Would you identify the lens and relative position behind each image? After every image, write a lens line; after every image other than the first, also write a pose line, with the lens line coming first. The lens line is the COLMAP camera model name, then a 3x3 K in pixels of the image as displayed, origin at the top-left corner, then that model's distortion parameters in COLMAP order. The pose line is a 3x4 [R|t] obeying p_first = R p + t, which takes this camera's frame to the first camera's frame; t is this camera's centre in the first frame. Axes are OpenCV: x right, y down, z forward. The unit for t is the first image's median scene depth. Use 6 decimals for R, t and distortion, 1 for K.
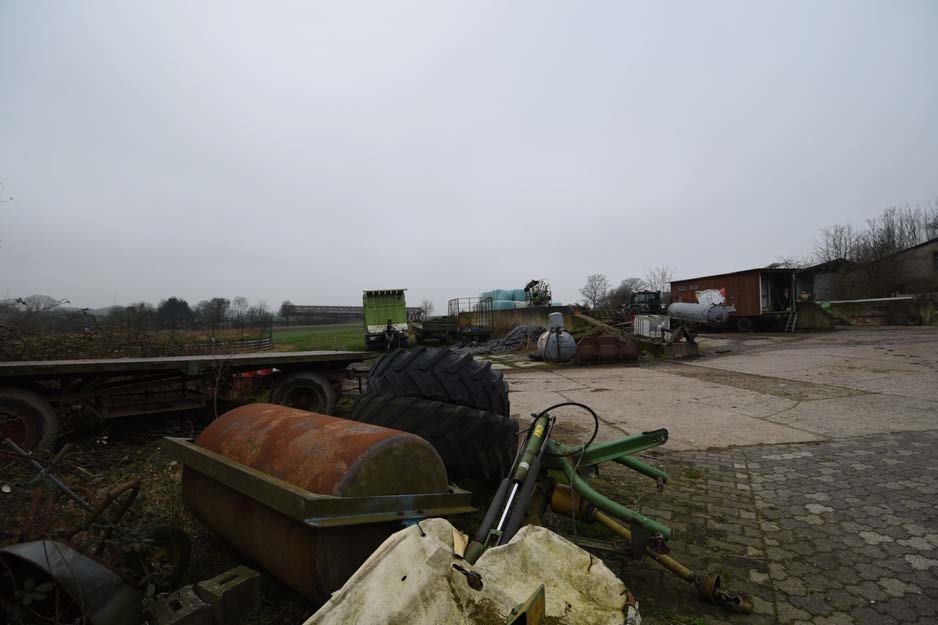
lens RADIAL K [[402.7, 0, 472.8], [0, 402.7, 321.8], [0, 0, 1]] dist [-0.000466, -0.015349]
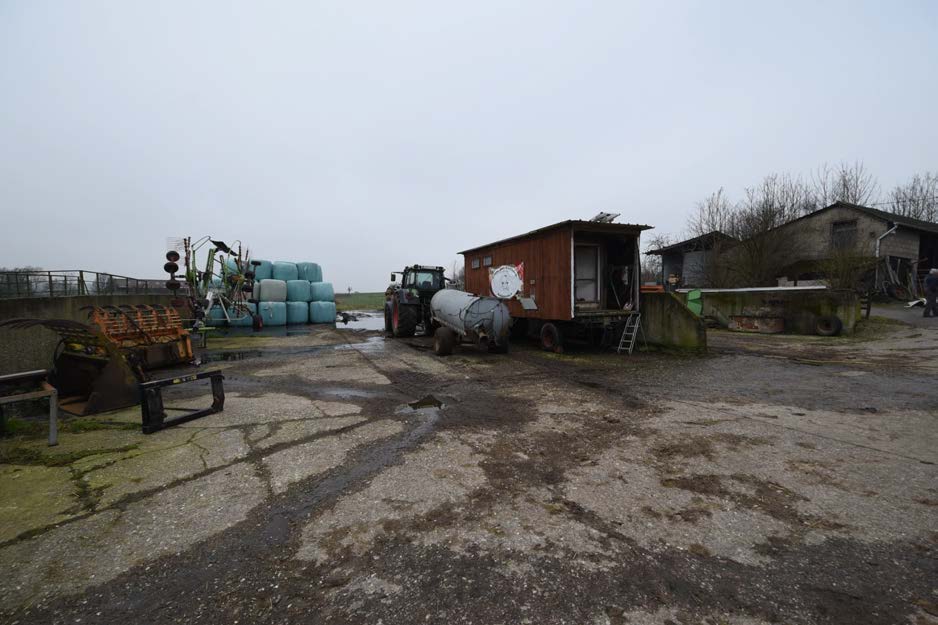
lens RADIAL K [[402.7, 0, 472.8], [0, 402.7, 321.8], [0, 0, 1]] dist [-0.000466, -0.015349]
pose [[0.977057, -0.002748, 0.212959, 0.431699], [-0.009046, 0.998479, 0.054385, -0.034167], [-0.212784, -0.055064, 0.975546, 0.478946]]
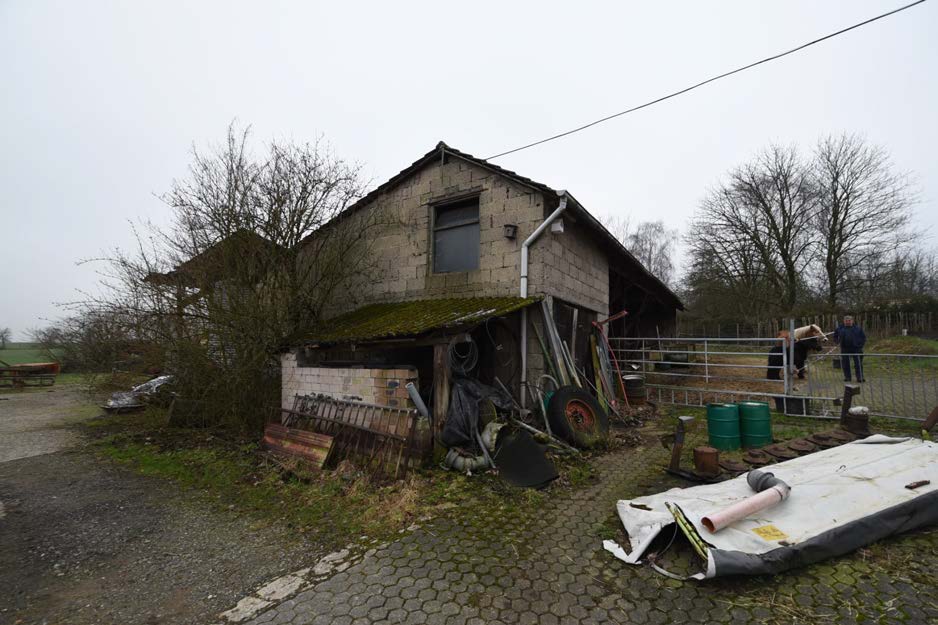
lens RADIAL K [[402.7, 0, 472.8], [0, 402.7, 321.8], [0, 0, 1]] dist [-0.000466, -0.015349]
pose [[0.705190, 0.064222, 0.706104, 1.166221], [-0.015278, 0.997034, -0.075425, -0.091224], [-0.708854, 0.042401, 0.704080, 0.914715]]
